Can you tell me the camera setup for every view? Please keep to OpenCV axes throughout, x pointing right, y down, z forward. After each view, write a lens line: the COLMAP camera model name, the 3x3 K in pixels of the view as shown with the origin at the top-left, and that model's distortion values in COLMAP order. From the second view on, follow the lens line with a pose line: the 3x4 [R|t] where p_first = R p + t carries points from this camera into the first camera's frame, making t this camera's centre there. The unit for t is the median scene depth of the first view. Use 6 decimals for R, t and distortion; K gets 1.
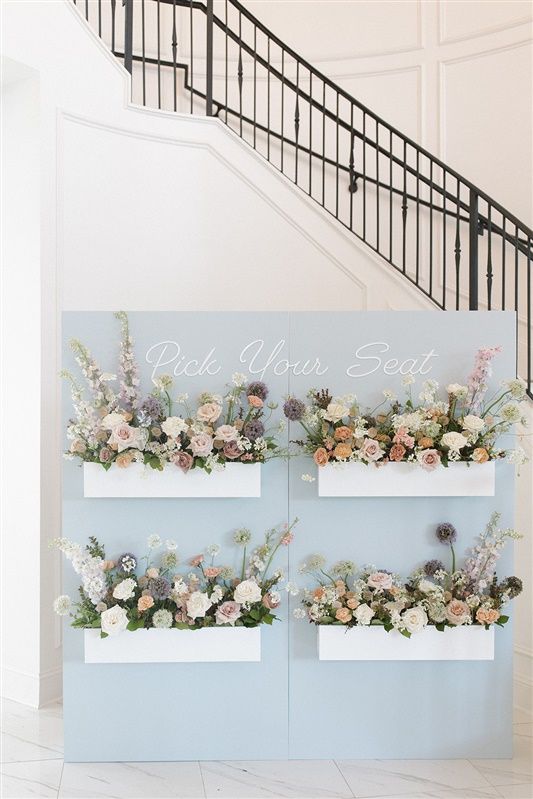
lens RADIAL K [[800.2, 0, 266.3], [0, 800.2, 400.6], [0, 0, 1]] dist [-0.014732, 0.000000]
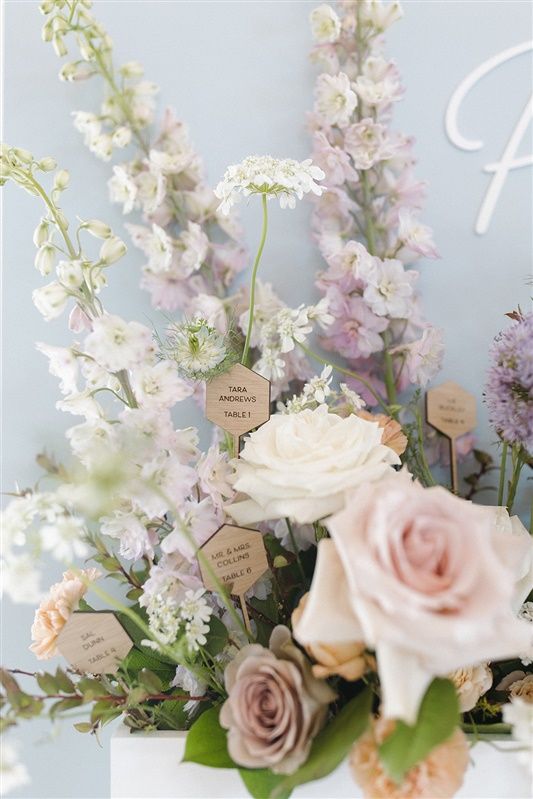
lens RADIAL K [[800.2, 0, 266.9], [0, 800.2, 399.6], [0, 0, 1]] dist [-0.014732, 0.000000]
pose [[0.999309, -0.003235, -0.037041, -0.193076], [0.001066, 0.998291, -0.058434, 0.022808], [0.037167, 0.058354, 0.997604, 0.846729]]
